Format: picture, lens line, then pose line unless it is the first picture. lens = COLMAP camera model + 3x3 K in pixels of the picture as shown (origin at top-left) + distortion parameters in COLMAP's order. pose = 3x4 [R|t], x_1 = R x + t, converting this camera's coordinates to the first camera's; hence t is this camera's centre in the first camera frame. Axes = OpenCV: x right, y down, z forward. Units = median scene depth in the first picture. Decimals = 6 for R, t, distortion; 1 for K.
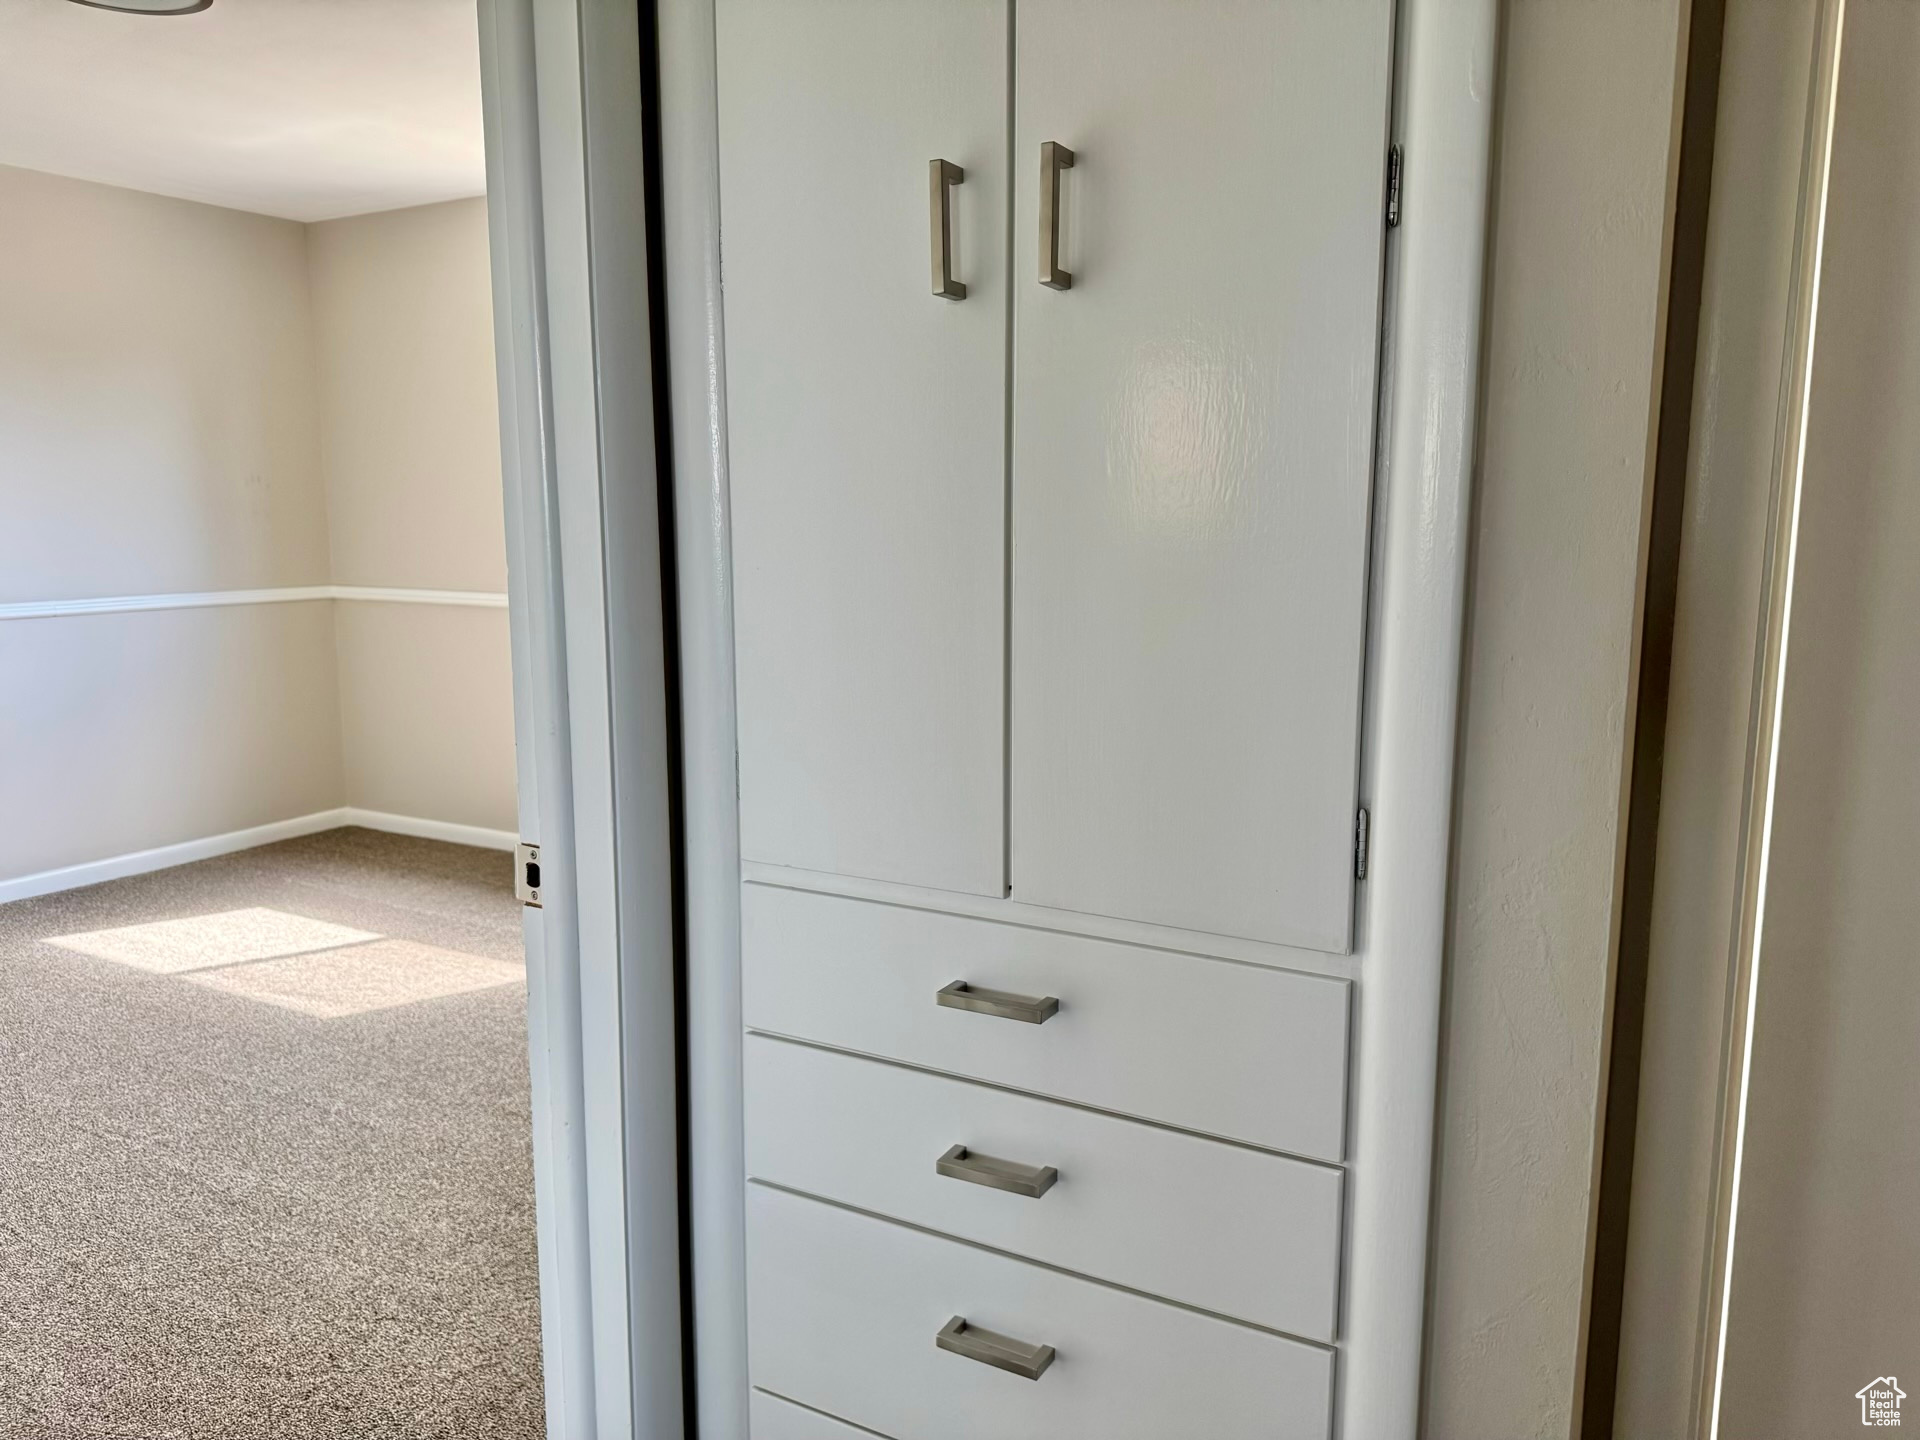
lens RADIAL K [[1348.6, 0, 966.0], [0, 1348.6, 714.4], [0, 0, 1]] dist [-0.013384, -0.001198]
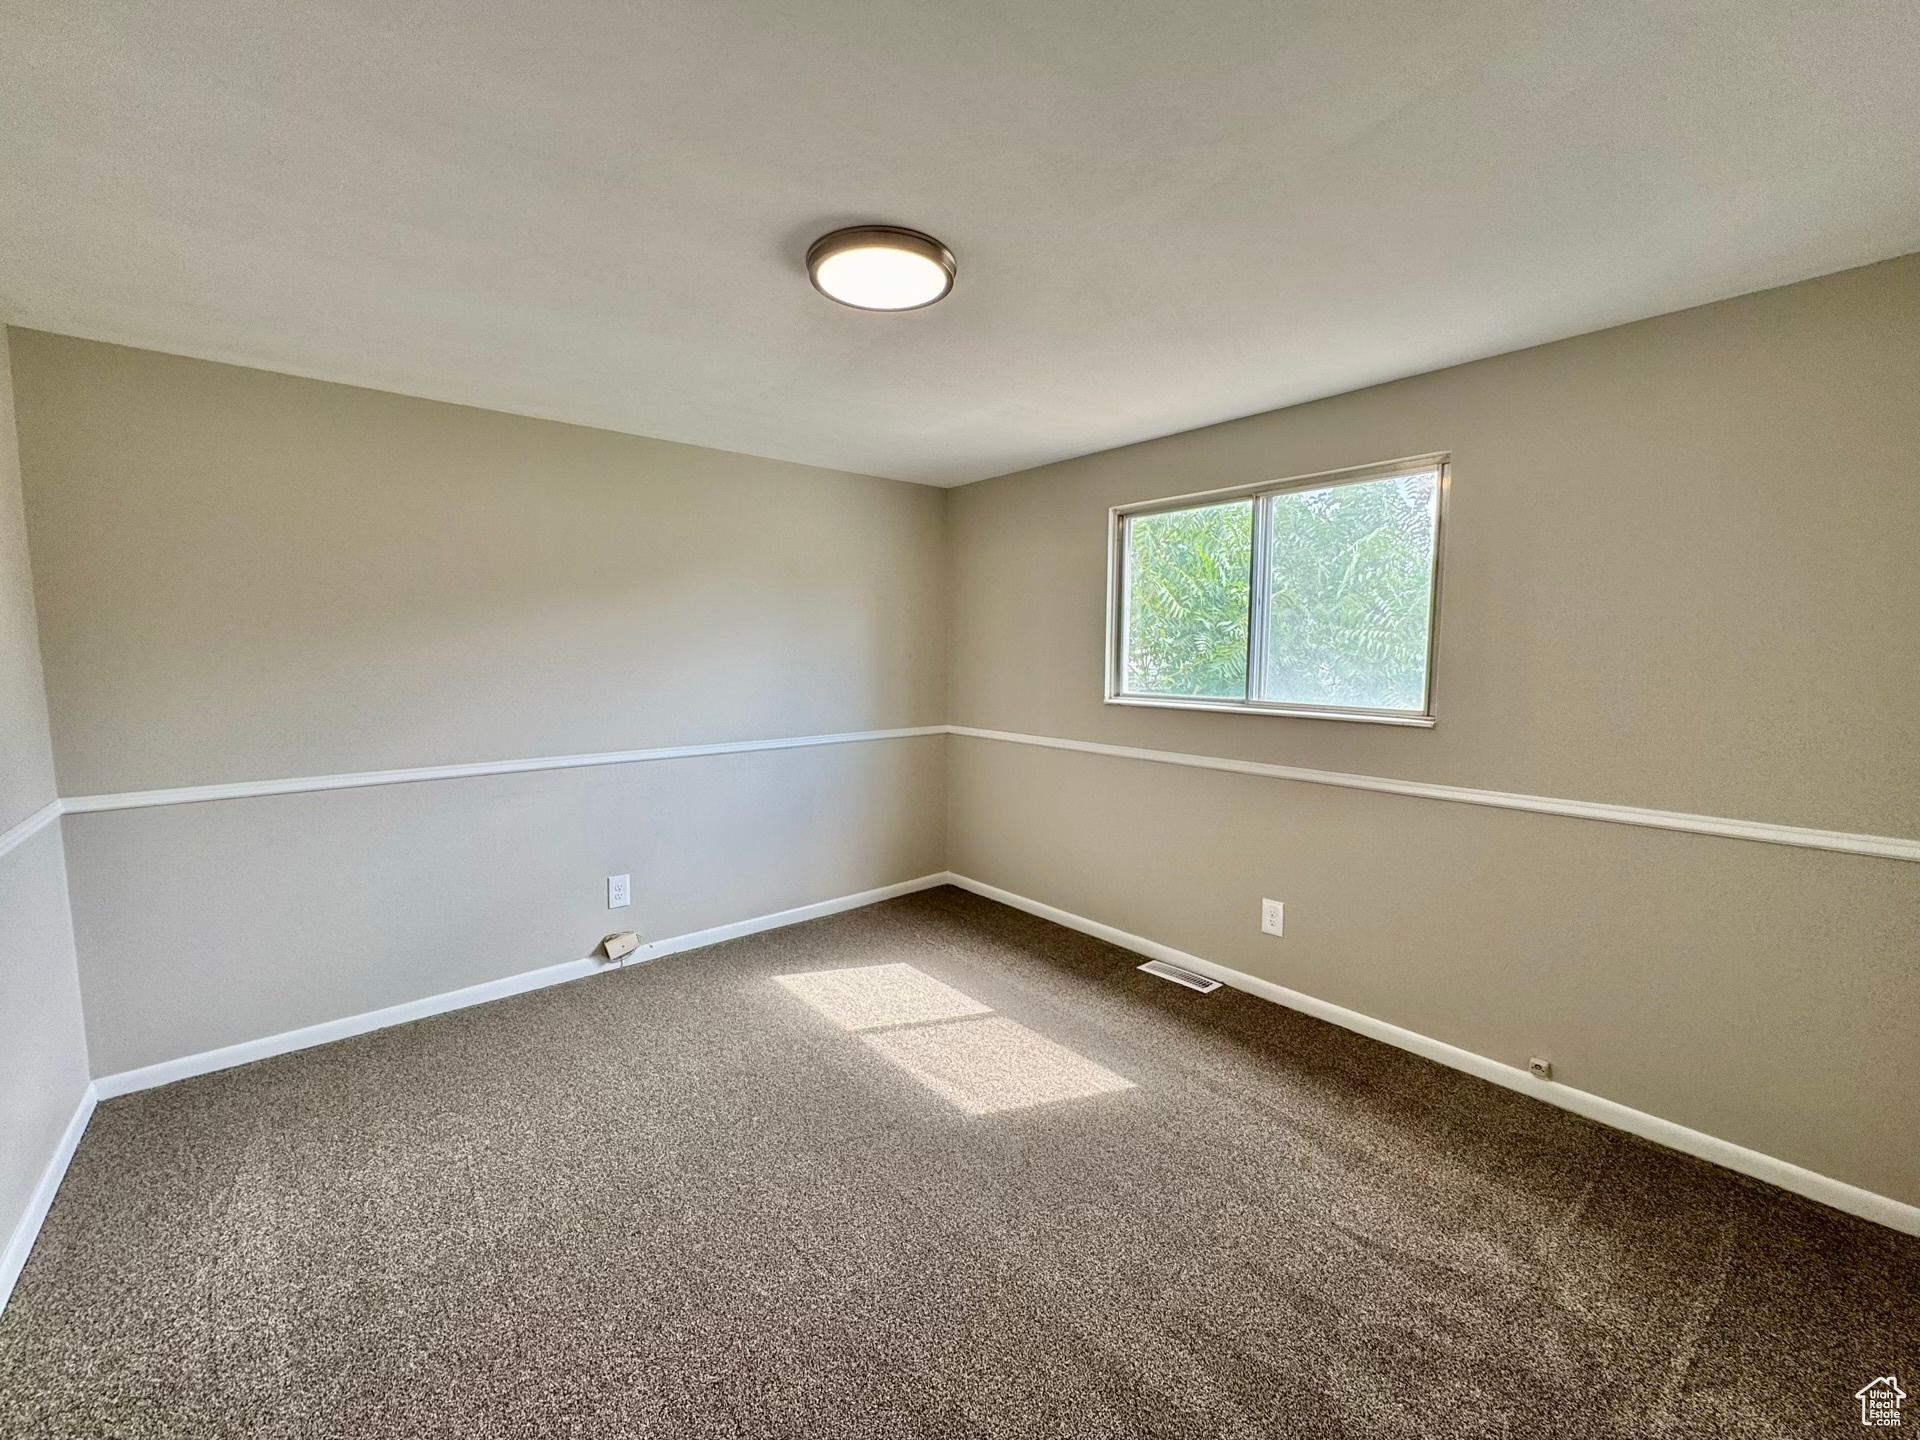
lens RADIAL K [[766.1, 0, 952.5], [0, 766.1, 716.1], [0, 0, 1]] dist [0.000189, -0.000162]
pose [[0.931185, 0.028806, -0.363406, -0.208137], [-0.051285, 0.997310, -0.052361, -0.081750], [0.360920, 0.067395, 0.930158, 0.272487]]
